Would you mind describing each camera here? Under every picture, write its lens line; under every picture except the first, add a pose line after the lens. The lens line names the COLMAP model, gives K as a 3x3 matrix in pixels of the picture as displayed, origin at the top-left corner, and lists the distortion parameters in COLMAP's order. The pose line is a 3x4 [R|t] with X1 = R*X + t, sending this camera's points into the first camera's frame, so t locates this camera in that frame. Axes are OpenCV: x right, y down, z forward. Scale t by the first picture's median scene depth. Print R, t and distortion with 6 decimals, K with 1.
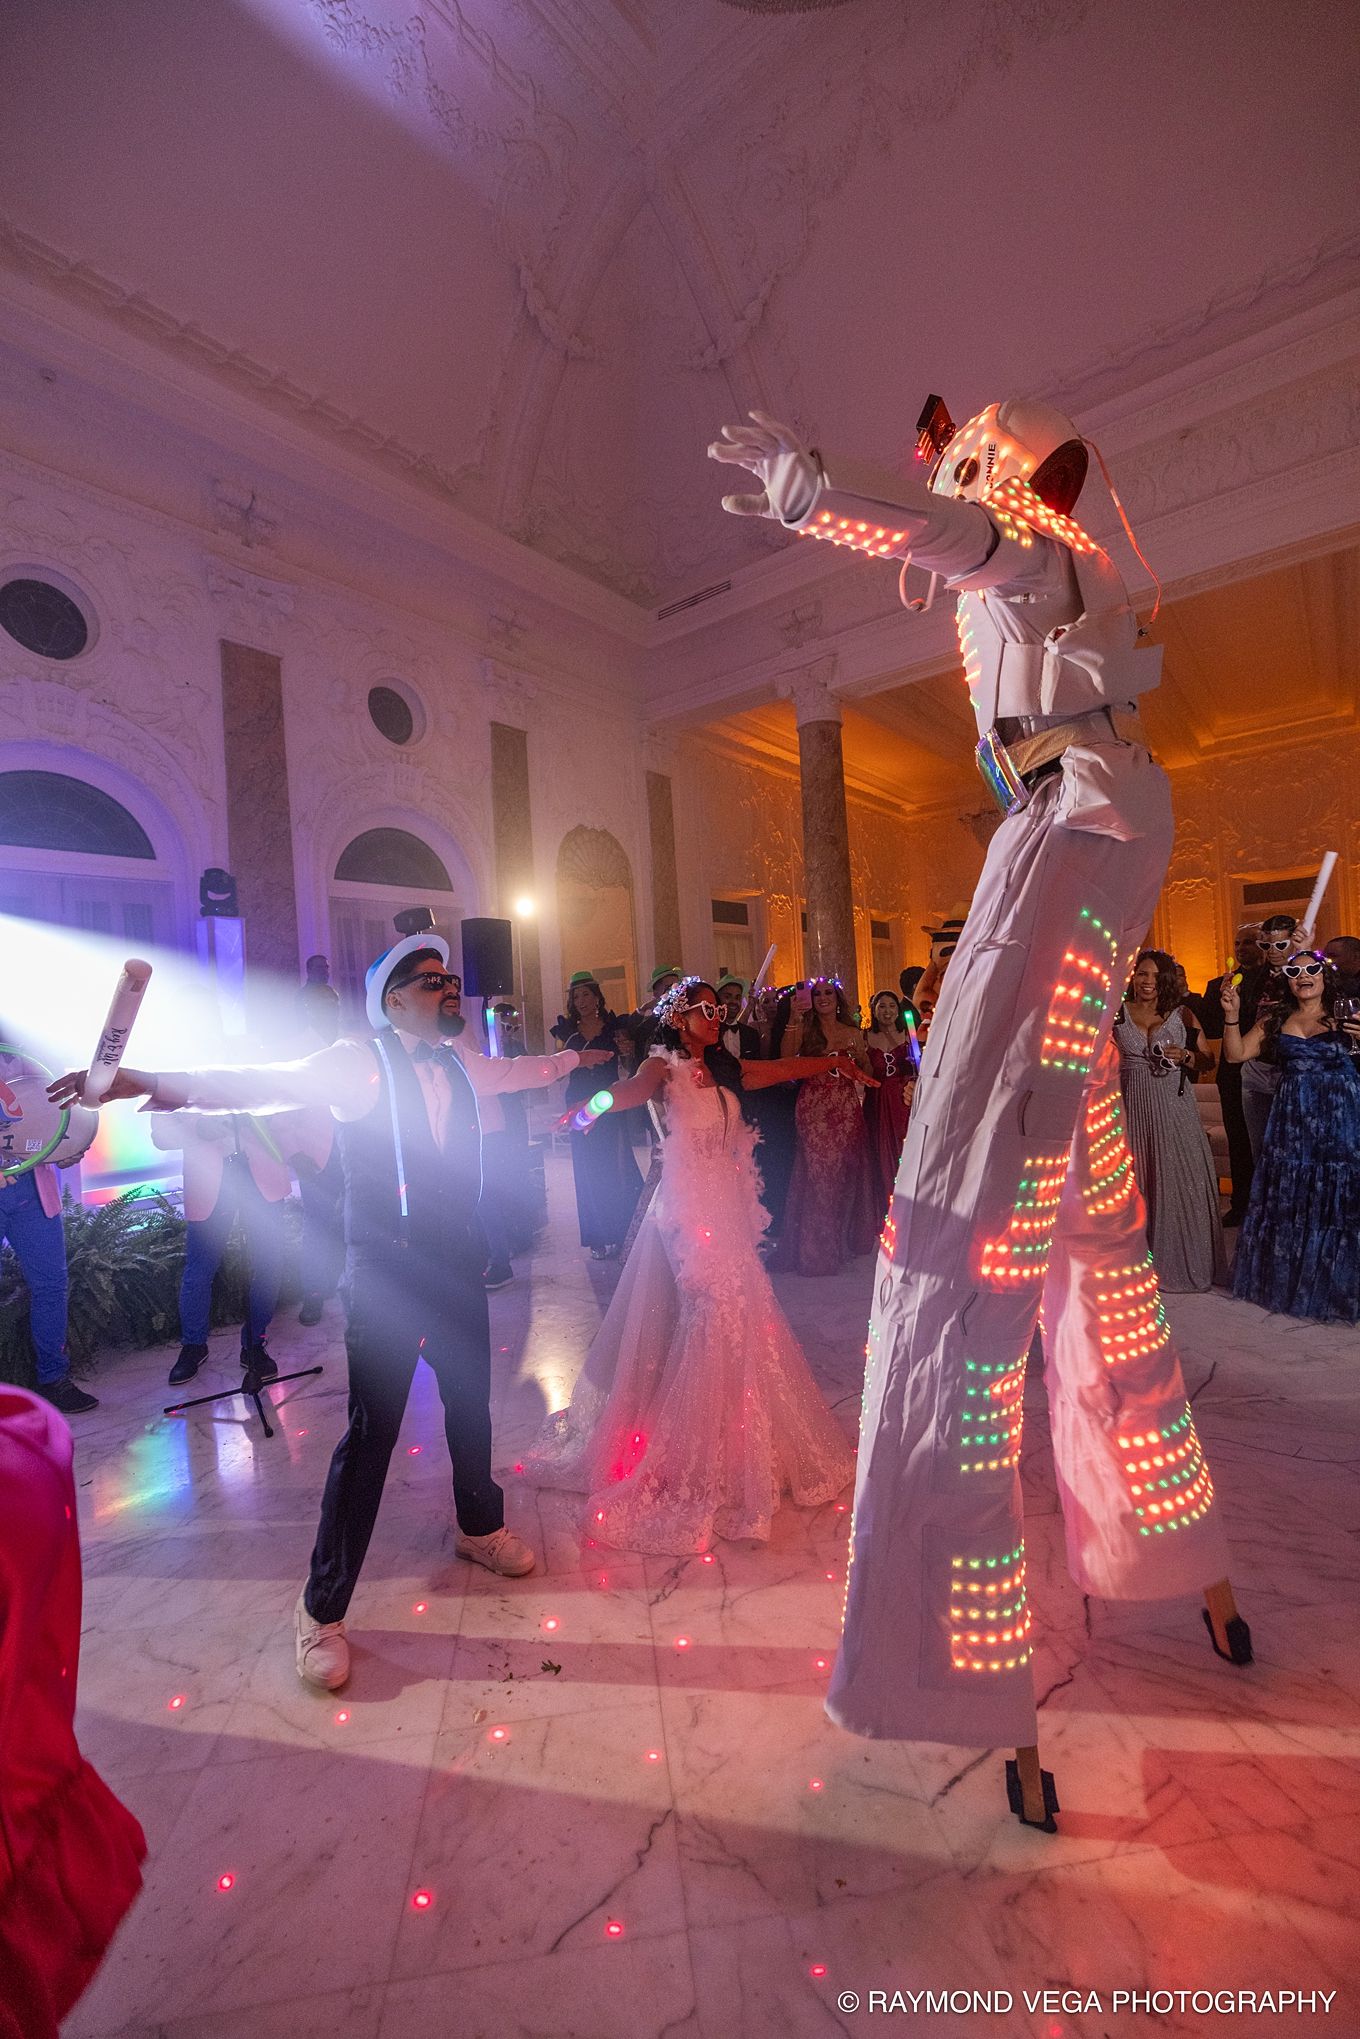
lens RADIAL K [[891.5, 0, 695.5], [0, 891.5, 1014.4], [0, 0, 1]] dist [0.011764, -0.002205]
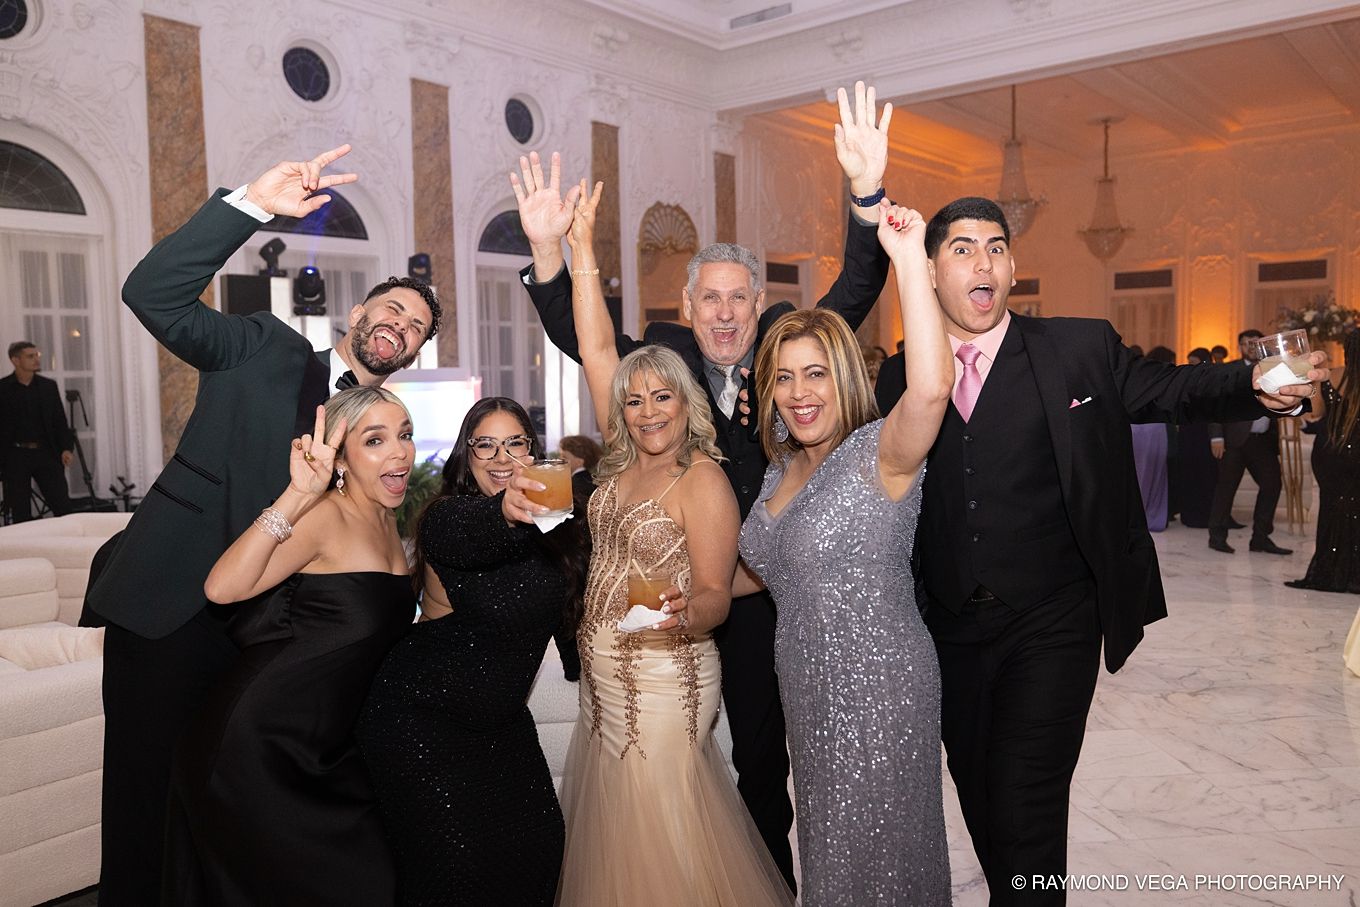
lens RADIAL K [[1045.4, 0, 714.0], [0, 1045.4, 445.1], [0, 0, 1]] dist [-0.000765, 0.005522]
pose [[0.998283, 0.046387, -0.035758, 0.015090], [-0.043089, 0.995185, 0.088038, -0.016060], [0.039669, -0.086346, 0.995475, -0.546054]]
